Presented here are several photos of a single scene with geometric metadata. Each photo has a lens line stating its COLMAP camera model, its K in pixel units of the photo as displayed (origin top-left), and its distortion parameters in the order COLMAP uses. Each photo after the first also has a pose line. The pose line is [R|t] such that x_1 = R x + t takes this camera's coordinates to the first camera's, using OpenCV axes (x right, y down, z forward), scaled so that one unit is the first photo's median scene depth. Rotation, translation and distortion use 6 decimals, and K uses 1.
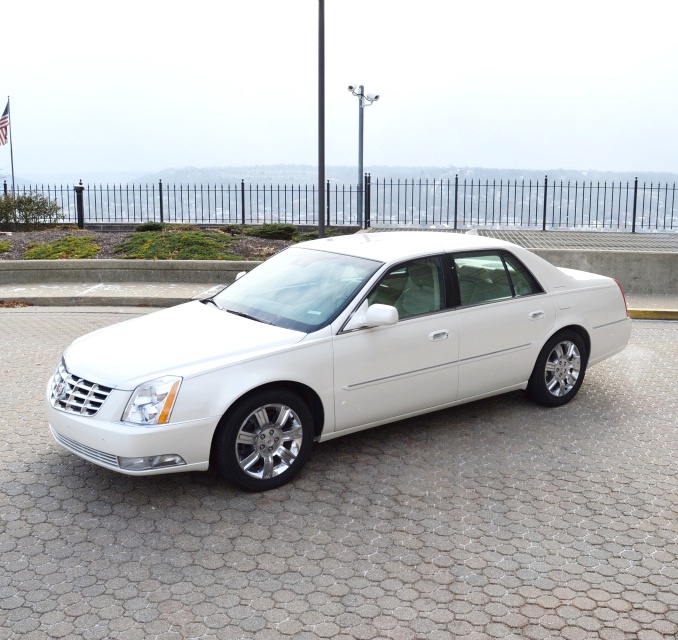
lens RADIAL K [[762.5, 0, 368.1], [0, 762.5, 319.3], [0, 0, 1]] dist [-0.083828, -0.004270]
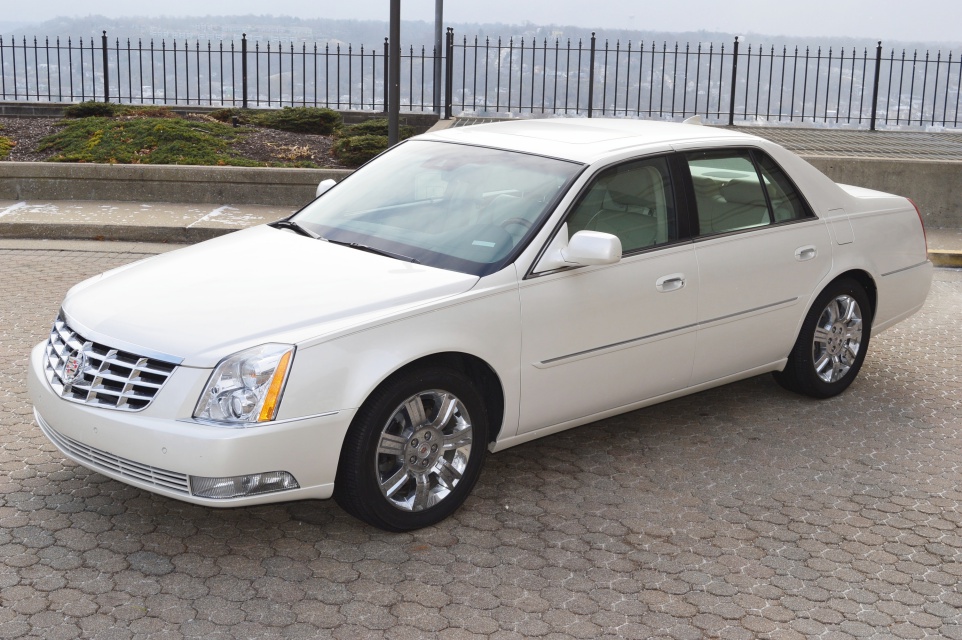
lens RADIAL K [[1227.2, 0, 481.0], [0, 1227.2, 320.0], [0, 0, 1]] dist [-0.029898, -0.024660]
pose [[0.997242, 0.003118, 0.074151, -0.149765], [-0.006070, 0.999196, 0.039628, 0.013814], [-0.073968, -0.039969, 0.996459, 0.004163]]
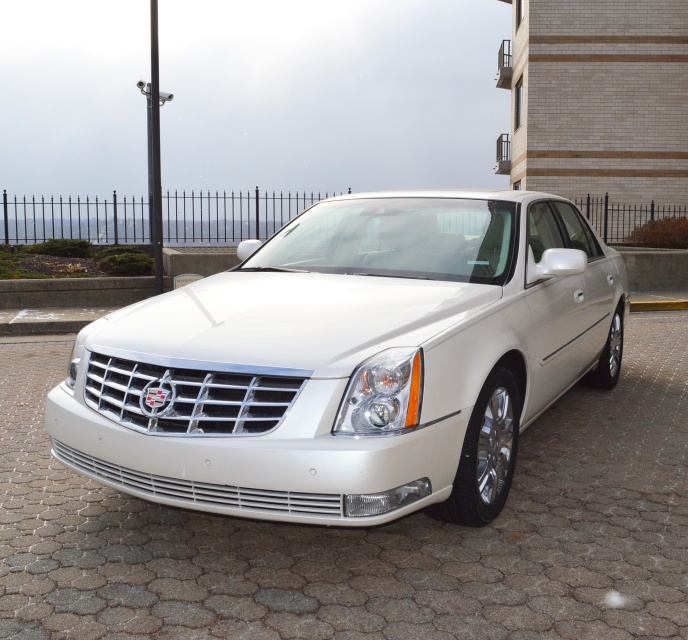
lens RADIAL K [[758.1, 0, 356.8], [0, 758.1, 321.0], [0, 0, 1]] dist [-0.081322, -0.008183]
pose [[0.912100, -0.054525, 0.406326, -0.472585], [0.080426, 0.995655, -0.046928, 0.070351], [-0.402002, 0.075482, 0.912522, 0.418411]]
